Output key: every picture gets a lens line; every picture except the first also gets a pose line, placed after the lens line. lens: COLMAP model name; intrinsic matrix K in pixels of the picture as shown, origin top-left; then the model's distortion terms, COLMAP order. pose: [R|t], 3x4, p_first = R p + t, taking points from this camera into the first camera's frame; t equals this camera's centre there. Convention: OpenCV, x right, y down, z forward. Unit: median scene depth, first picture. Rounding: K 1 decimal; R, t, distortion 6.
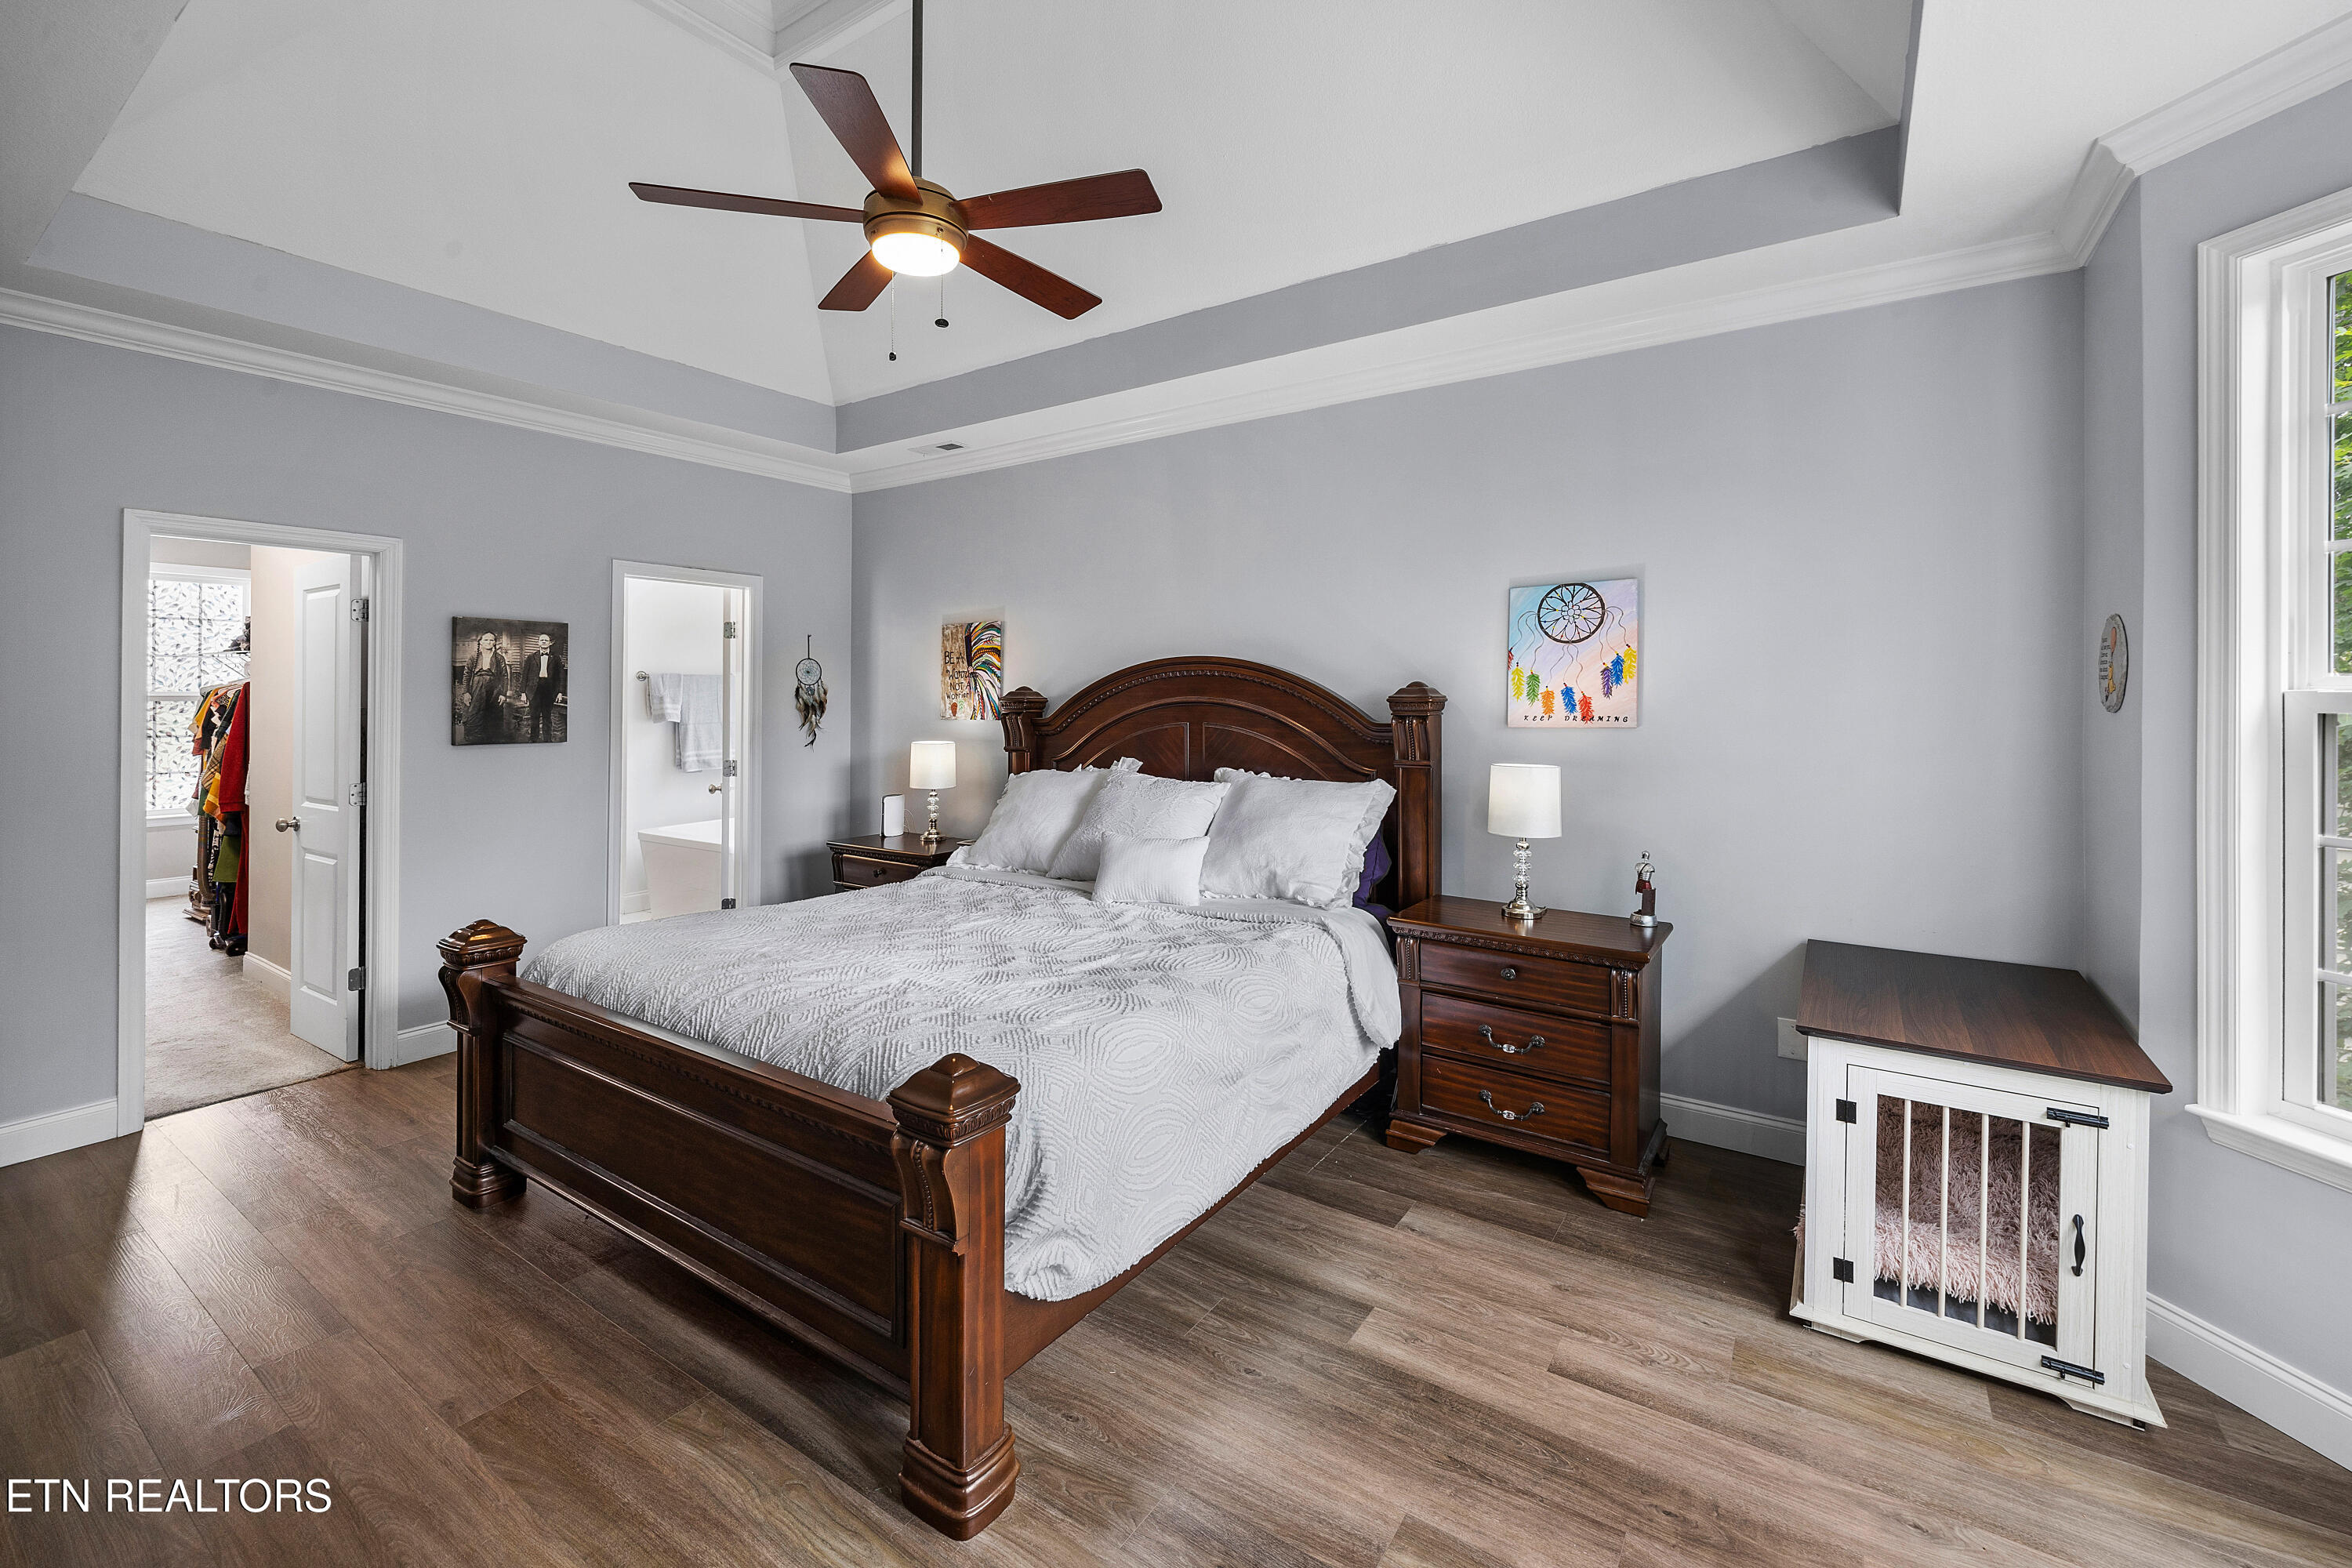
lens RADIAL K [[992.7, 0, 1131.2], [0, 992.7, 704.3], [0, 0, 1]] dist [0.010299, -0.000140]
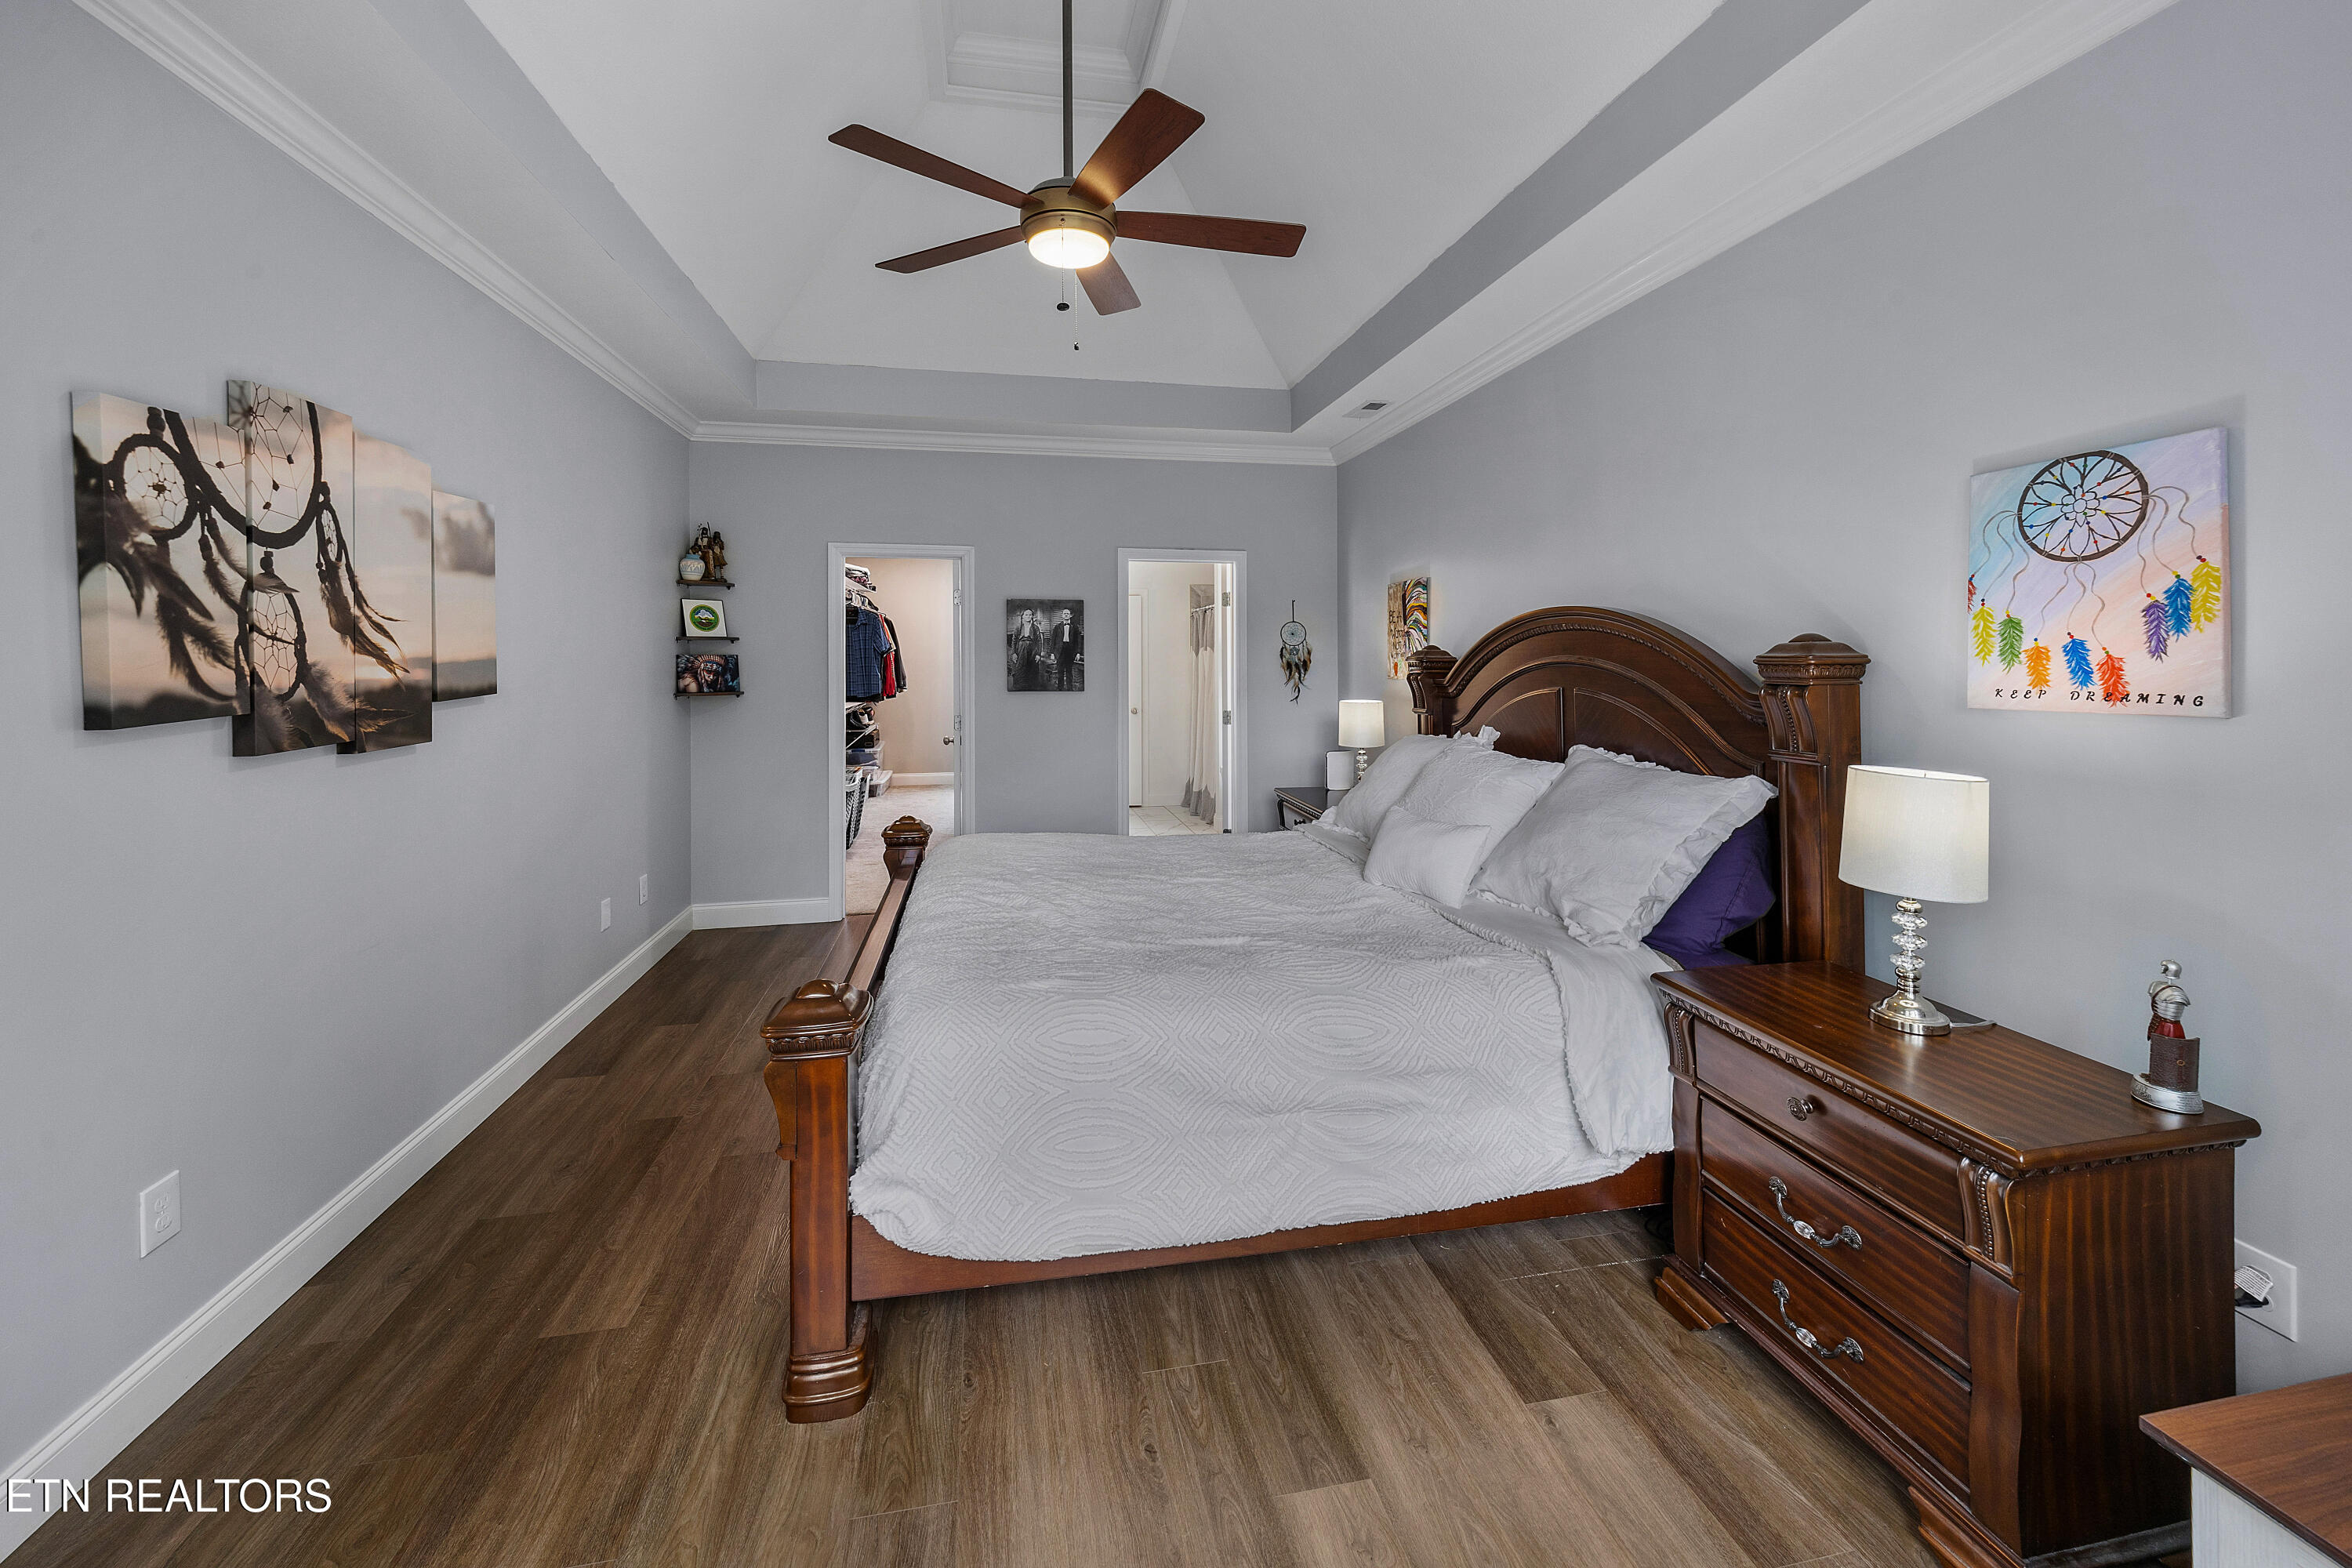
lens RADIAL K [[912.9, 0, 1162.7], [0, 912.9, 654.6], [0, 0, 1]] dist [0.006439, -0.000707]
pose [[0.727323, -0.001360, -0.686294, 0.412004], [-0.004533, 0.999967, -0.006785, -0.003108], [0.686280, 0.008046, 0.727293, 0.267634]]
